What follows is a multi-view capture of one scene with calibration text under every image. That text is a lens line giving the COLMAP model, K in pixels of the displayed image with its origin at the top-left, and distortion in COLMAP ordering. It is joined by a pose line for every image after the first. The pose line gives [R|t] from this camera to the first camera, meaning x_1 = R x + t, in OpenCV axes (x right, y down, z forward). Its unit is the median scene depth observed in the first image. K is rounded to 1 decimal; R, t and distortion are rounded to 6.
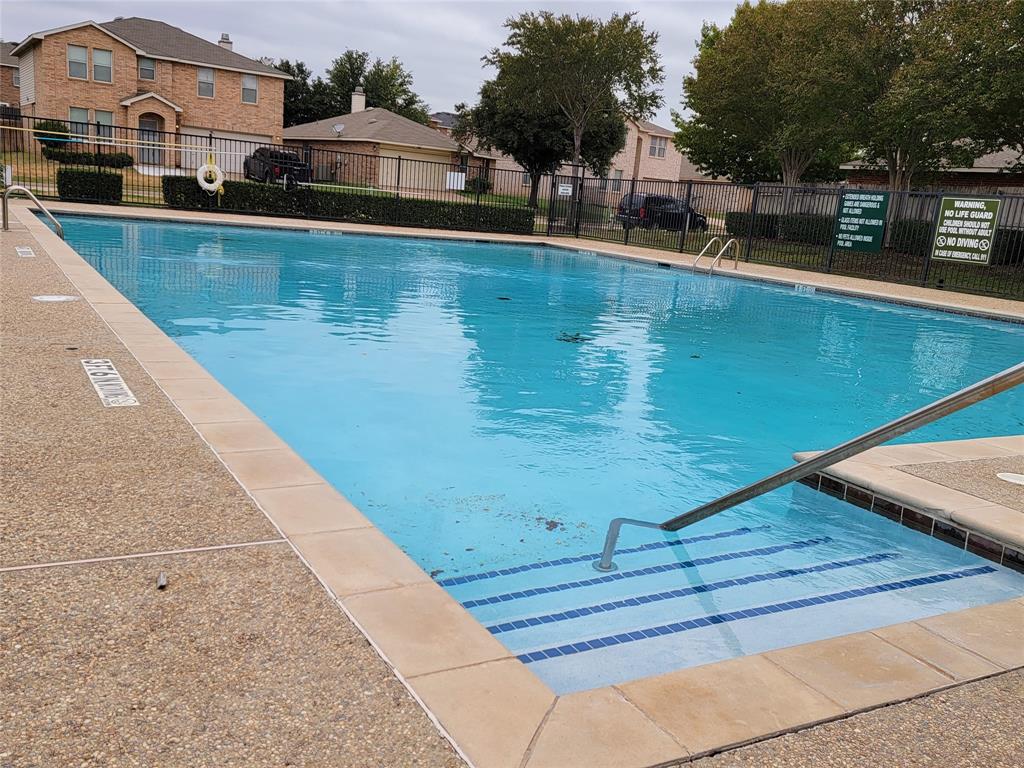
lens RADIAL K [[945.1, 0, 512.2], [0, 945.1, 382.9], [0, 0, 1]] dist [0.029541, 0.000000]
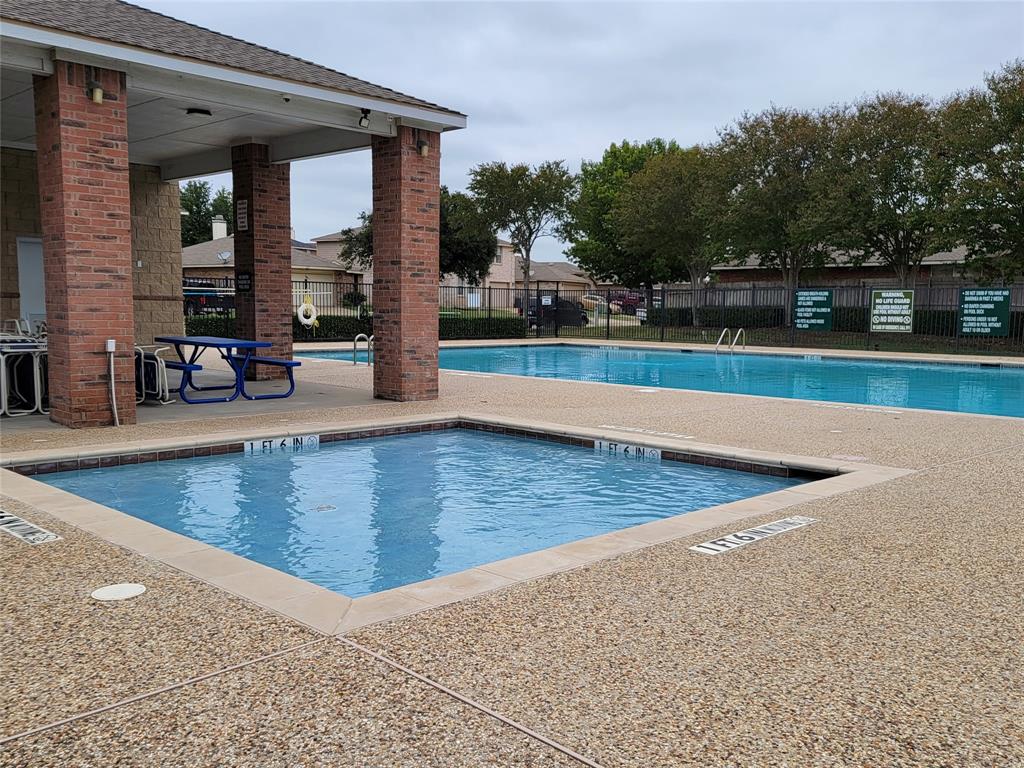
lens RADIAL K [[945.1, 0, 512.1], [0, 945.1, 386.8], [0, 0, 1]] dist [0.029541, 0.000000]
pose [[0.955028, -0.098337, 0.279734, -0.497433], [0.124368, 0.989257, -0.076836, 0.000438], [-0.269173, 0.108171, 0.956998, -0.255459]]
